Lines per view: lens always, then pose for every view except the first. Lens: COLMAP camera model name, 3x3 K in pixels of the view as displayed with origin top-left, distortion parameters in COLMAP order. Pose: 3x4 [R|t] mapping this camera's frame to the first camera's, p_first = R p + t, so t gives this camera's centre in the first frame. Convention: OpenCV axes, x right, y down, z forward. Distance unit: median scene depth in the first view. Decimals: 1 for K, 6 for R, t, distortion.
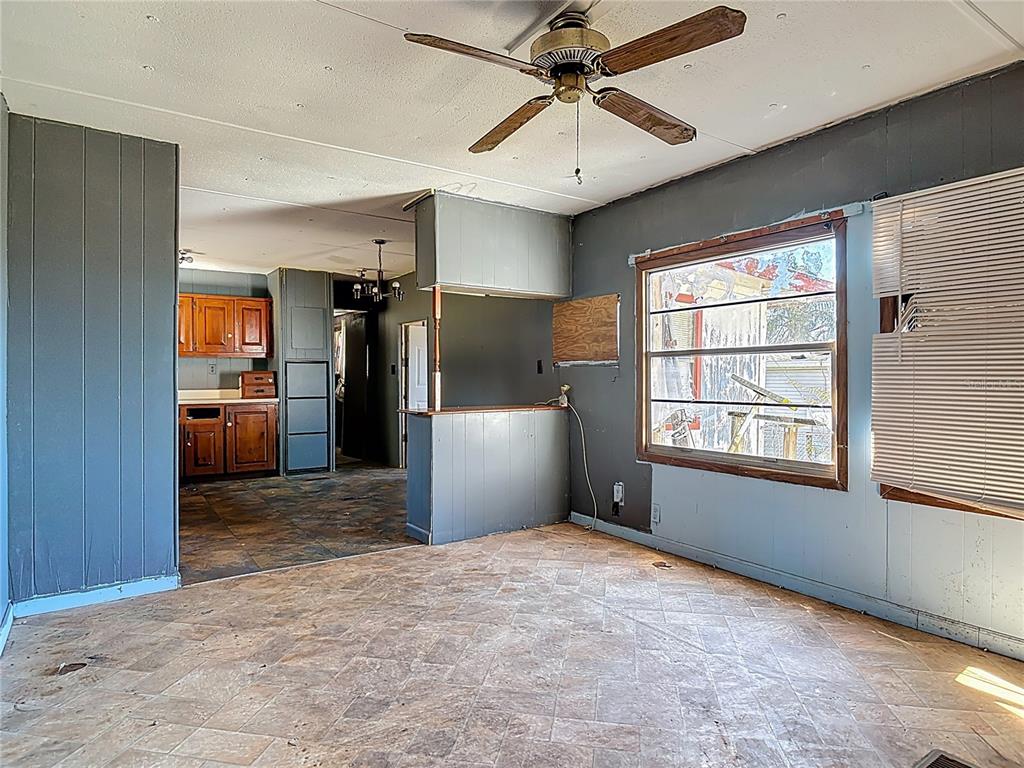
lens RADIAL K [[601.2, 0, 510.6], [0, 601.2, 379.8], [0, 0, 1]] dist [-0.002029, -0.001196]
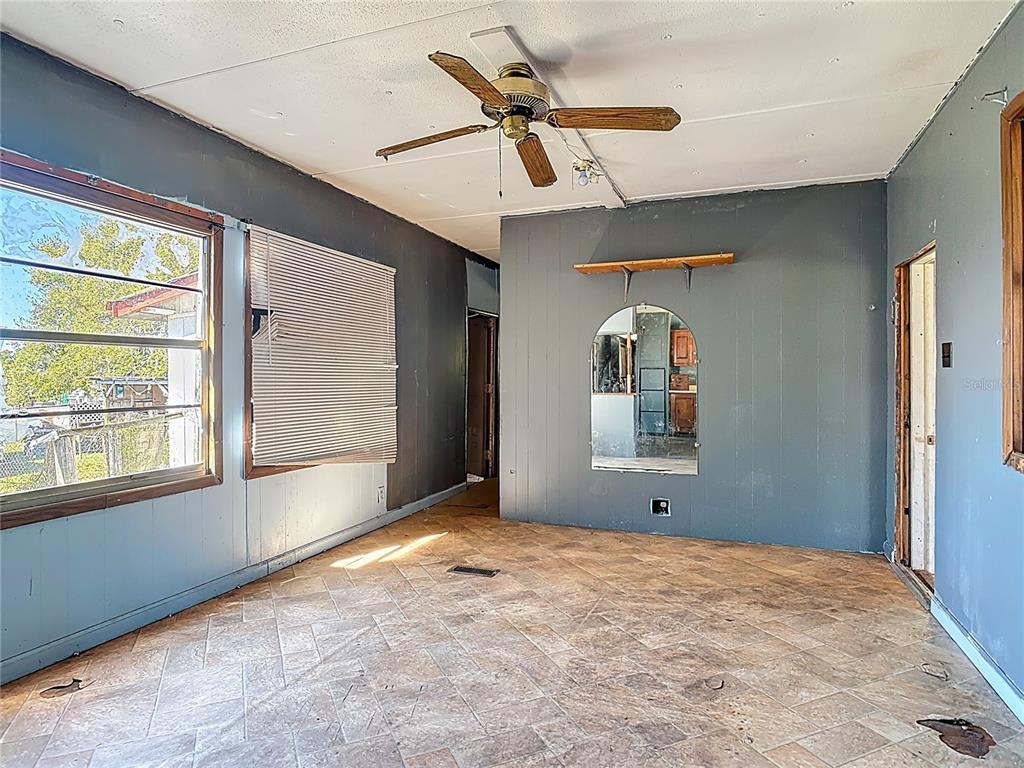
lens RADIAL K [[601.2, 0, 510.6], [0, 601.2, 379.8], [0, 0, 1]] dist [-0.002029, -0.001196]
pose [[-0.572961, -0.003287, 0.819576, -0.686380], [0.002186, 0.999982, 0.005538, -0.003040], [-0.819580, 0.004965, -0.572943, 1.362446]]
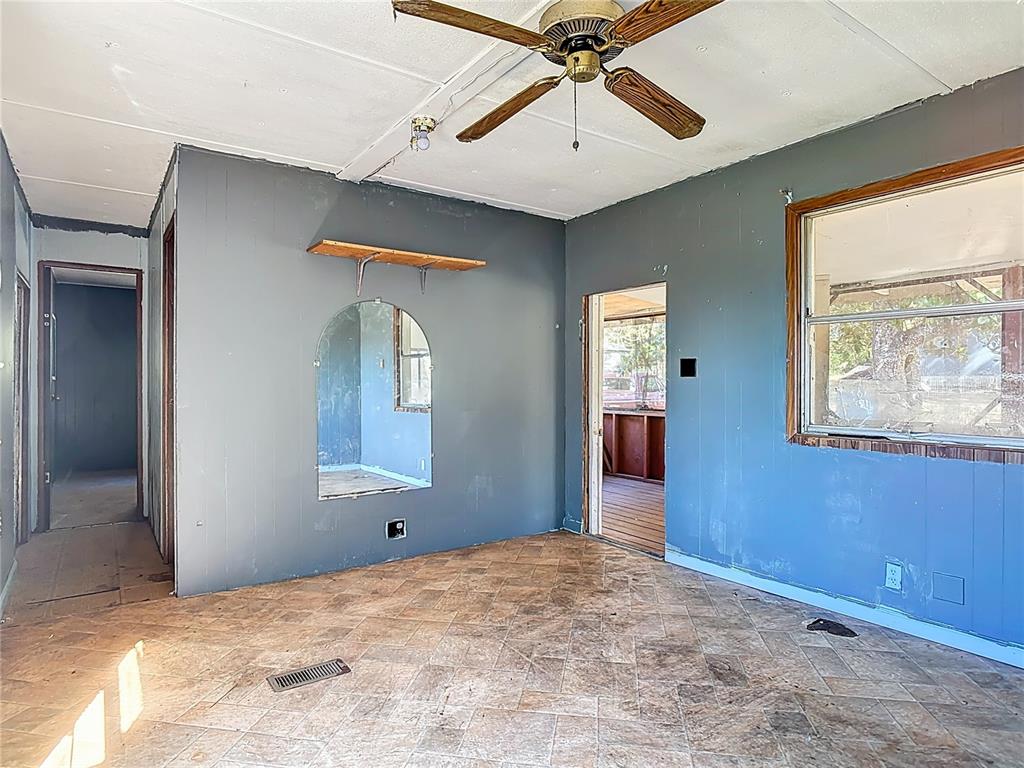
lens RADIAL K [[601.2, 0, 510.6], [0, 601.2, 379.8], [0, 0, 1]] dist [-0.002029, -0.001196]
pose [[-0.999895, -0.000823, -0.014439, 0.182559], [-0.000774, 0.999994, -0.003377, -0.005091], [0.014442, -0.003366, -0.999890, 1.563830]]
